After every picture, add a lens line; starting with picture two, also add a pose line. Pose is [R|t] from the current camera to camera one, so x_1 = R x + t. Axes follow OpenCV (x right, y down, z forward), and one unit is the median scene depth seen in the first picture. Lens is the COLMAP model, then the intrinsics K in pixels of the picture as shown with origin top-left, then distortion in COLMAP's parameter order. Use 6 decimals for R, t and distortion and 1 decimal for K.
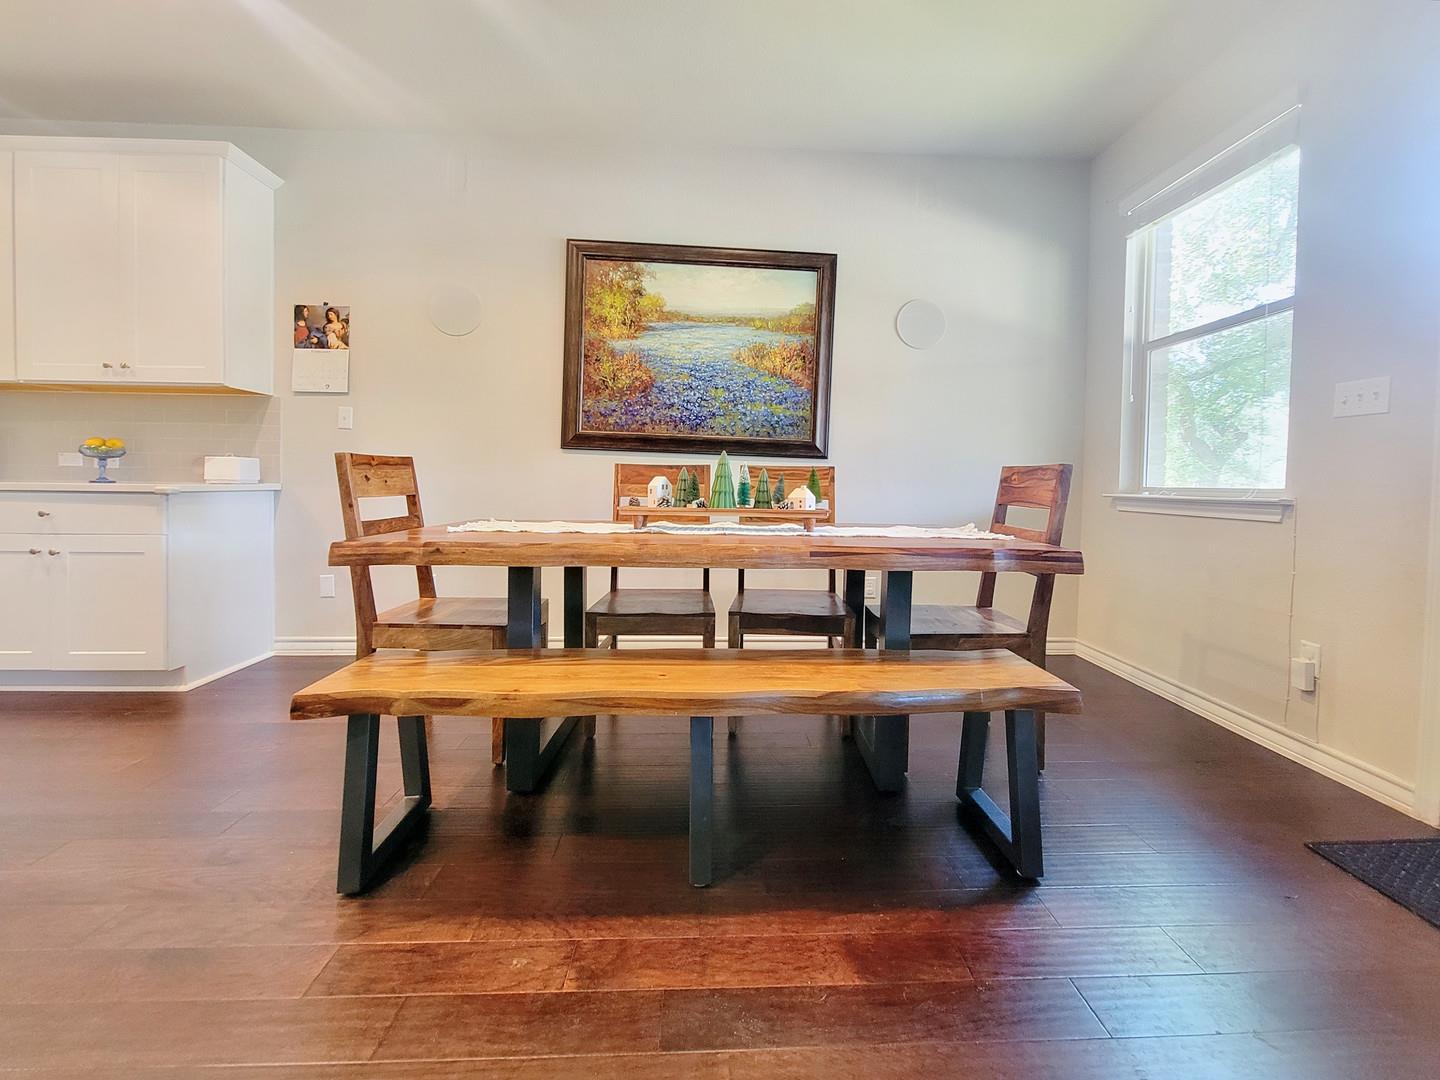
lens RADIAL K [[587.5, 0, 745.7], [0, 587.5, 488.5], [0, 0, 1]] dist [-0.001327, -0.001433]
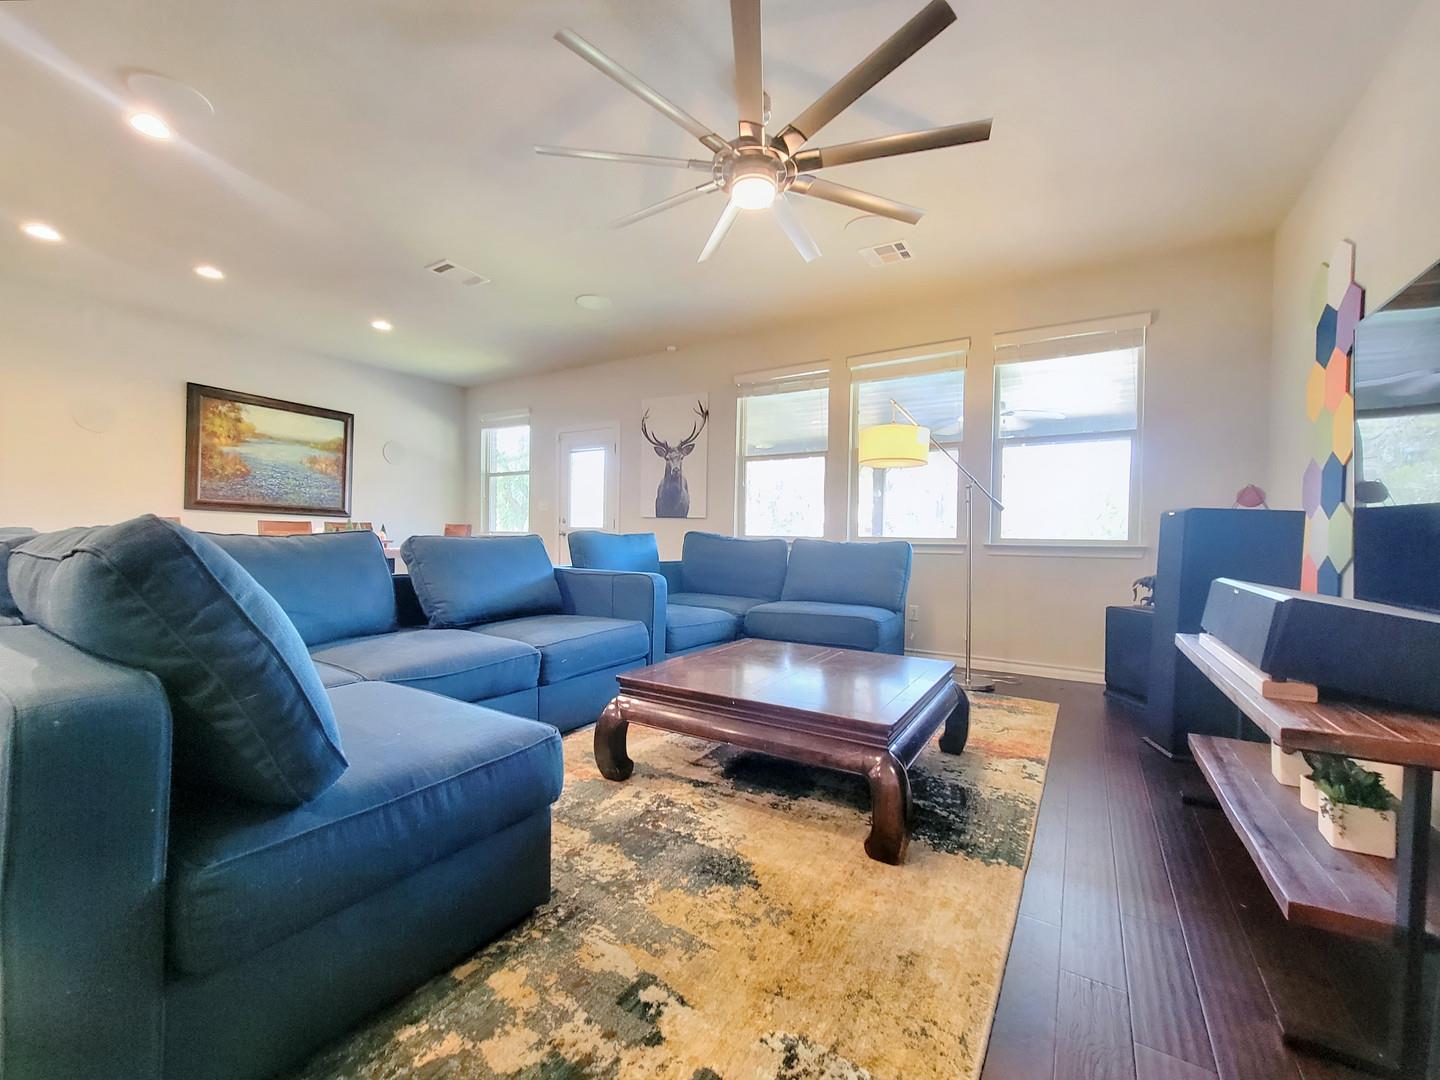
lens RADIAL K [[587.5, 0, 670.3], [0, 587.5, 548.5], [0, 0, 1]] dist [-0.001327, -0.001433]
pose [[0.612128, -0.025616, 0.790344, -0.782900], [0.005842, 0.999594, 0.027873, 0.005004], [-0.790737, -0.012444, 0.612029, -1.080122]]
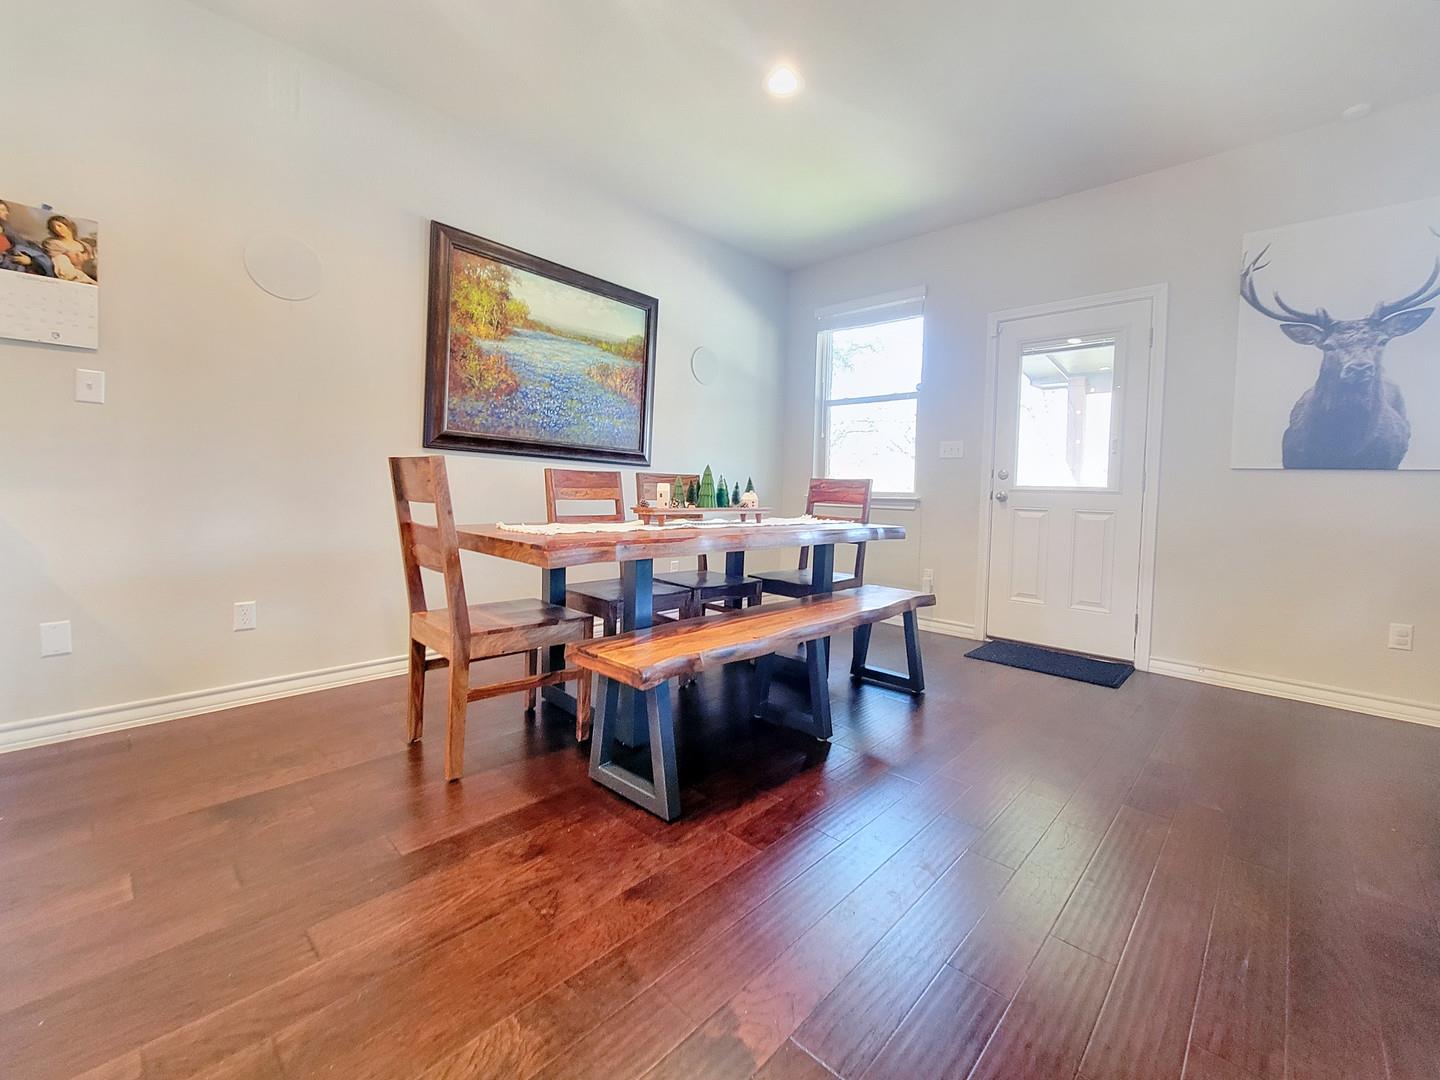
lens RADIAL K [[587.5, 0, 712.5], [0, 587.5, 506.1], [0, 0, 1]] dist [-0.001327, -0.001433]
pose [[0.737207, -0.016116, 0.675475, -0.603637], [-0.006133, 0.999515, 0.030540, -0.007280], [-0.675639, -0.026657, 0.736750, 0.013987]]
